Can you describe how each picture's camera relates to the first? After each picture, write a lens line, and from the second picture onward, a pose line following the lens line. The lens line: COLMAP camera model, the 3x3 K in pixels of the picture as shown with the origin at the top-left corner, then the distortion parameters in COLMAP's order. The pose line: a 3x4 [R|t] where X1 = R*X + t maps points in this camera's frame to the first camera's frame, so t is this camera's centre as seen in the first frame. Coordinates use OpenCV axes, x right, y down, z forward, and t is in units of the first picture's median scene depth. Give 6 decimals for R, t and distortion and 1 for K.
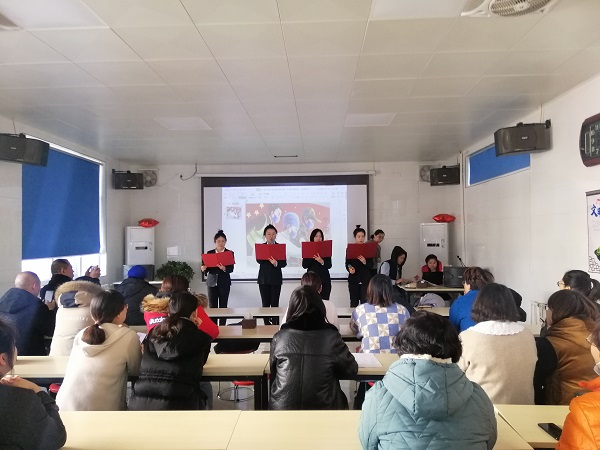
lens RADIAL K [[429.4, 0, 300.0], [0, 429.4, 225.0], [0, 0, 1]] dist [0.084184, -0.112752]
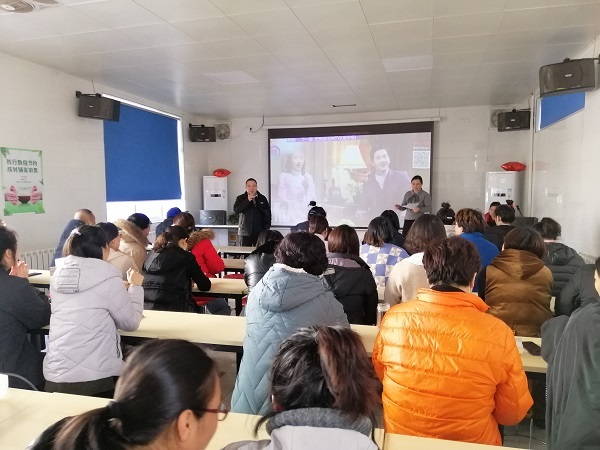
lens RADIAL K [[429.4, 0, 300.0], [0, 429.4, 225.0], [0, 0, 1]] dist [0.084184, -0.112752]
pose [[0.973516, 0.025963, -0.227140, 0.100592], [-0.001152, 0.994075, 0.108688, 0.008096], [0.228617, -0.105548, 0.967778, -0.028740]]
